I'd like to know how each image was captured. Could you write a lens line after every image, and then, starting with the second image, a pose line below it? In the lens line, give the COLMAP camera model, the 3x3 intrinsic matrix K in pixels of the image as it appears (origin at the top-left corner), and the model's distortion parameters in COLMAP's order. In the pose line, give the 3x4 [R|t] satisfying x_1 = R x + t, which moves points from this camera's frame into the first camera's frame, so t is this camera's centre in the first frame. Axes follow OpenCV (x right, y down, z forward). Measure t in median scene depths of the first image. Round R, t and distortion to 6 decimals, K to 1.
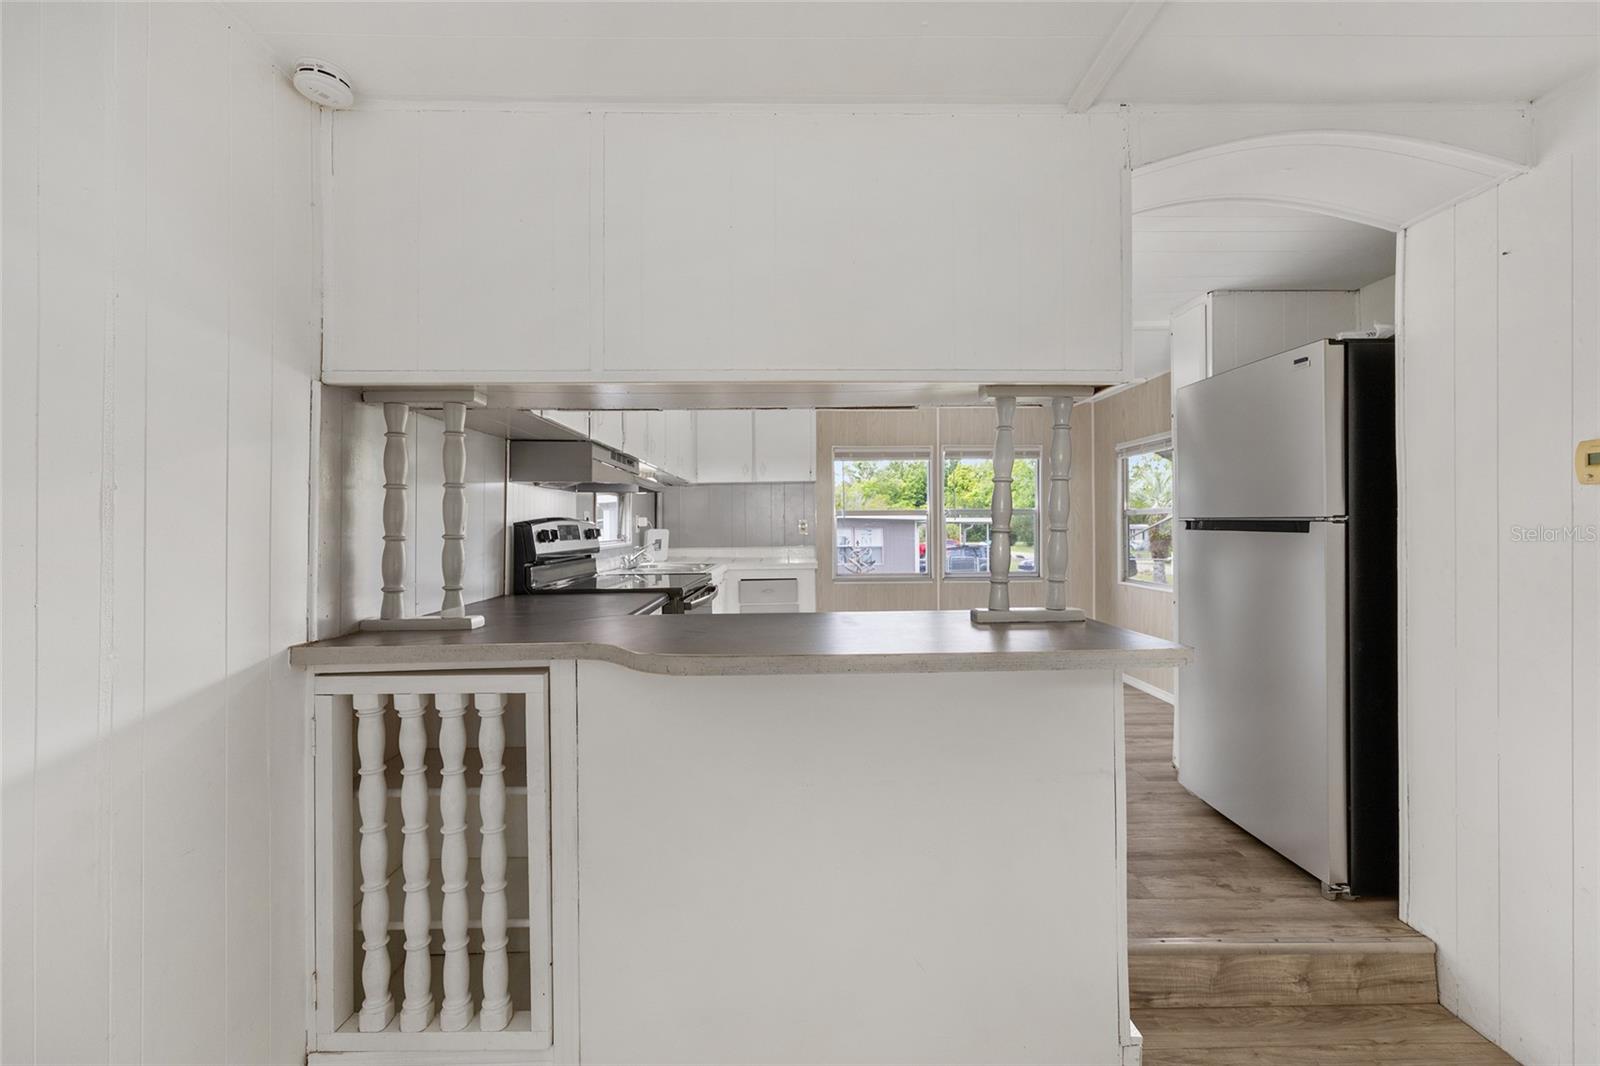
lens RADIAL K [[641.5, 0, 803.0], [0, 641.5, 524.5], [0, 0, 1]] dist [-0.004877, 0.002477]
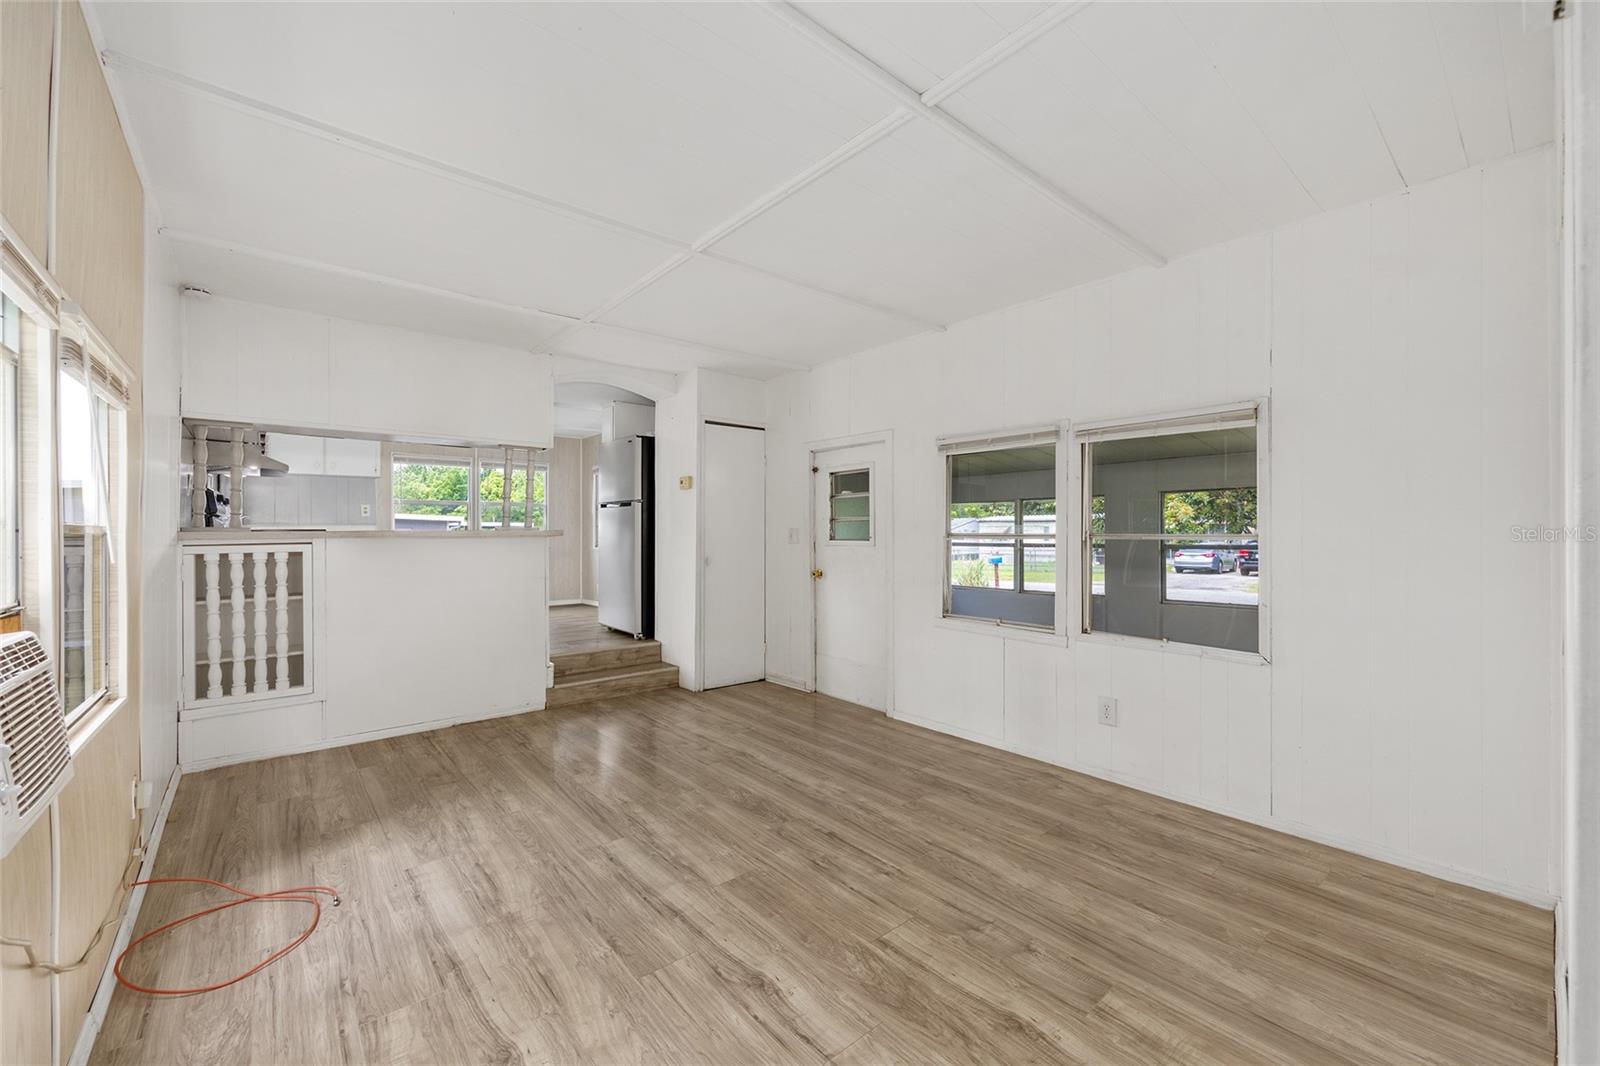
lens RADIAL K [[641.5, 0, 800.6], [0, 641.5, 533.4], [0, 0, 1]] dist [-0.004877, 0.002477]
pose [[0.773879, 0.005683, 0.633308, -0.411753], [-0.003124, 0.999982, -0.005155, 0.160236], [-0.633326, 0.002011, 0.773883, -1.747454]]
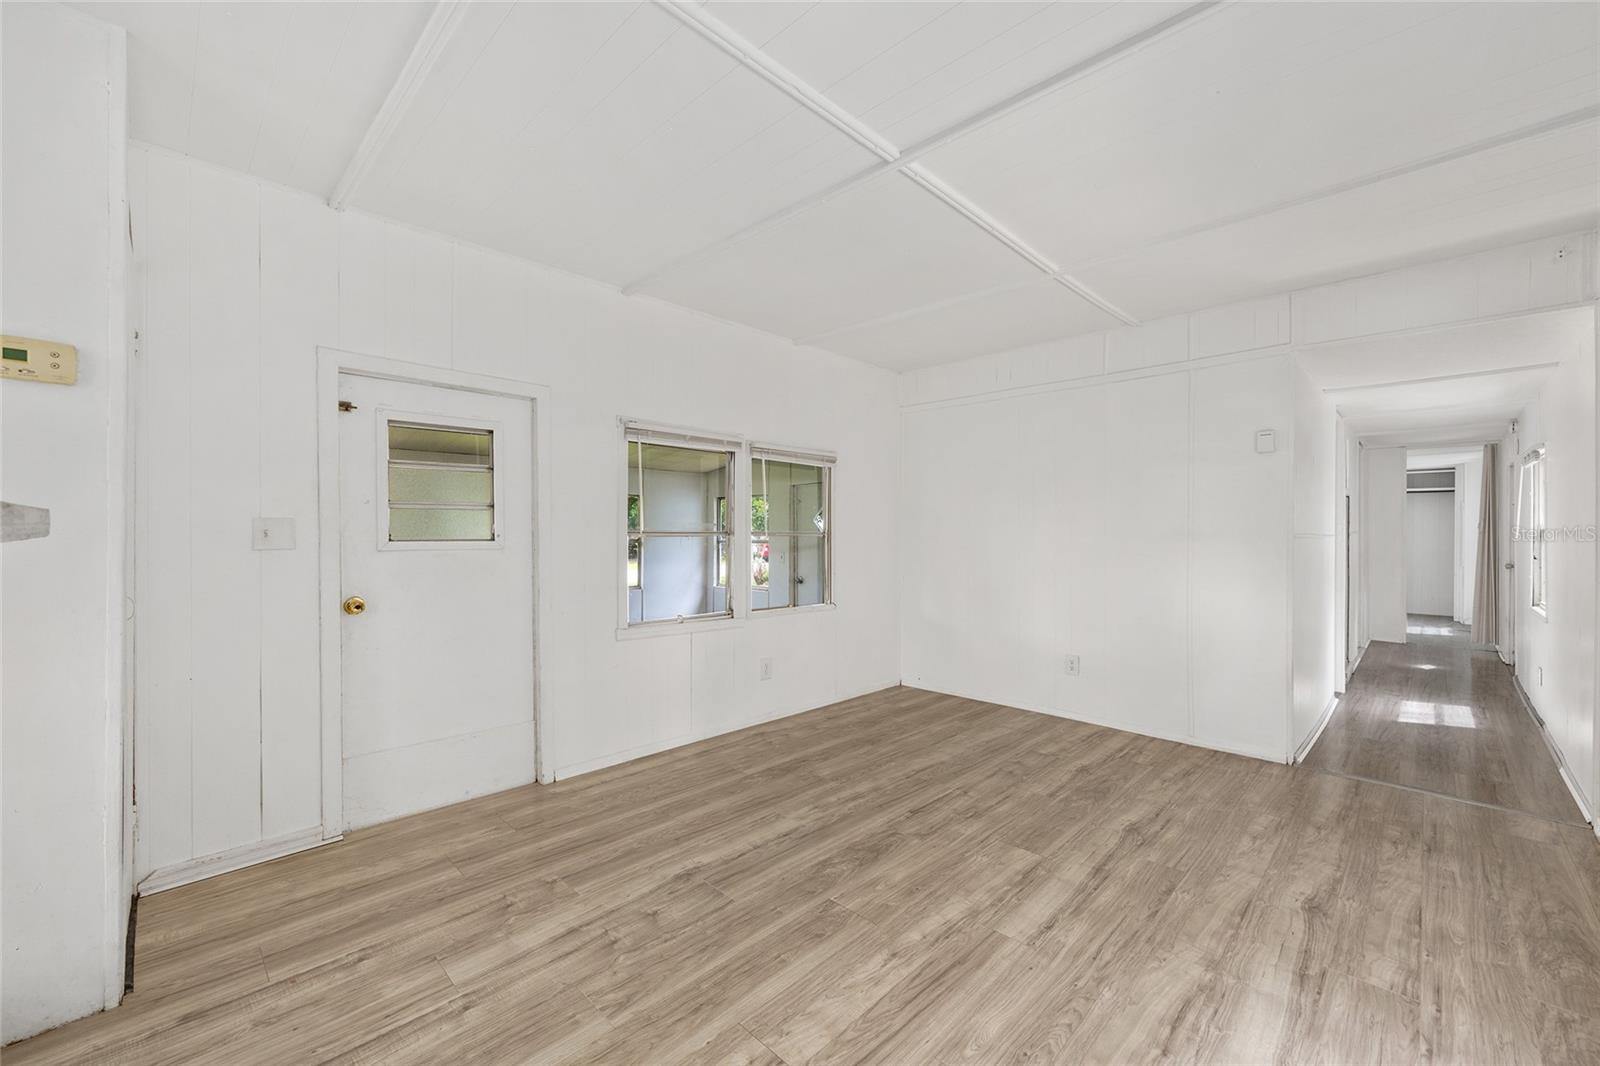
lens RADIAL K [[641.5, 0, 803.8], [0, 641.5, 525.1], [0, 0, 1]] dist [-0.004877, 0.002477]
pose [[-0.704354, 0.010687, 0.709768, -0.356075], [0.001837, 0.999911, -0.013232, 0.159078], [-0.709846, -0.008016, -0.704311, 0.642005]]
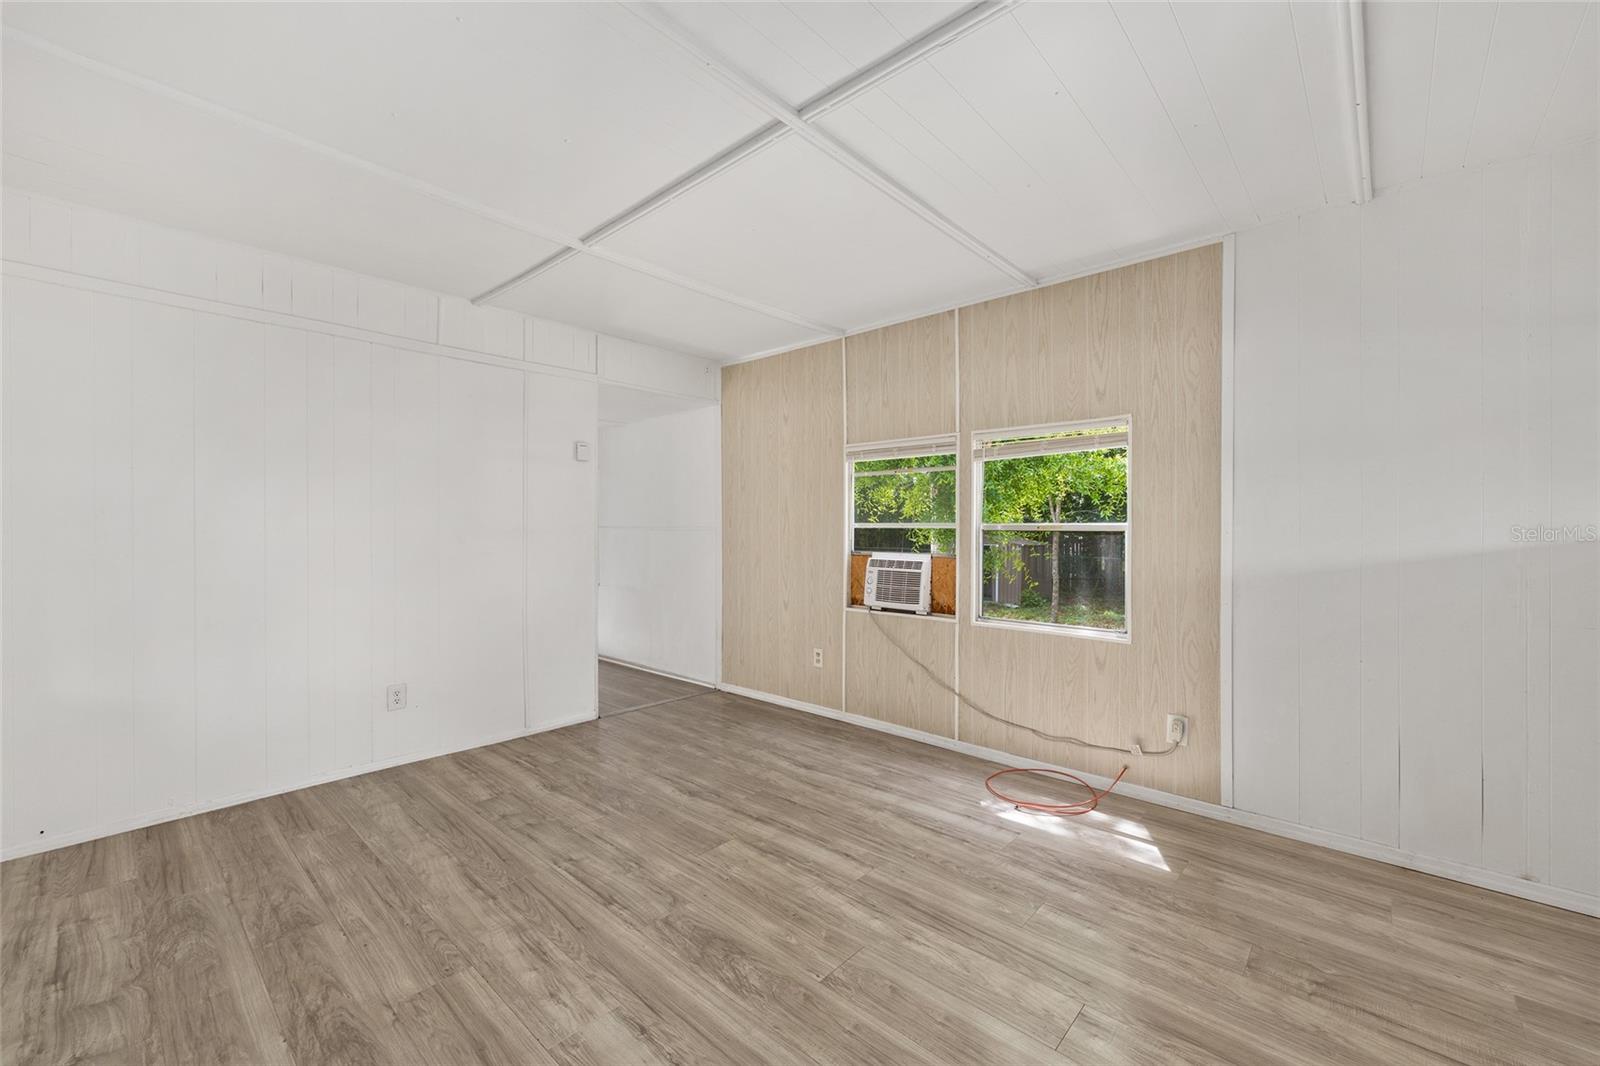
lens RADIAL K [[641.5, 0, 798.8], [0, 641.5, 529.7], [0, 0, 1]] dist [-0.004877, 0.002477]
pose [[-0.684409, 0.006529, -0.729069, 1.190800], [0.002068, 0.999973, 0.007014, 0.145522], [0.729095, 0.003293, -0.684404, 0.403258]]
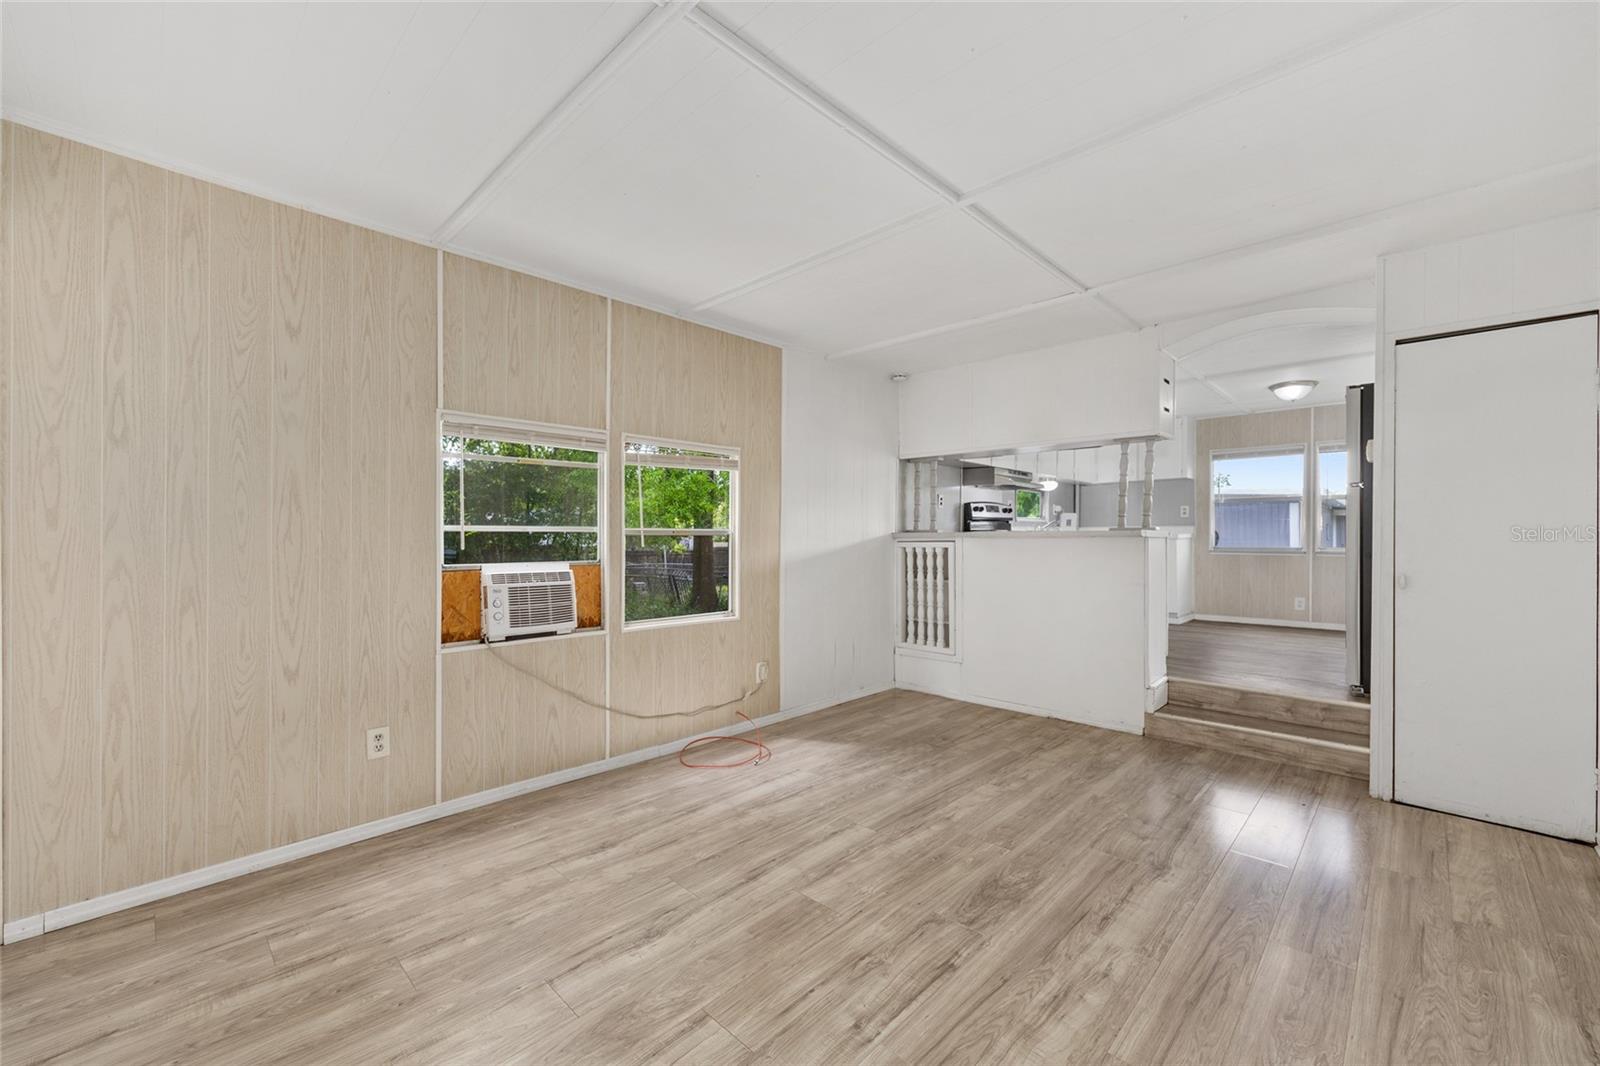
lens RADIAL K [[641.5, 0, 801.0], [0, 641.5, 538.0], [0, 0, 1]] dist [-0.004877, 0.002477]
pose [[0.707384, 0.009959, -0.706759, 1.117441], [-0.005555, 0.999948, 0.008530, 0.152853], [0.706807, -0.002108, 0.707403, -1.539058]]
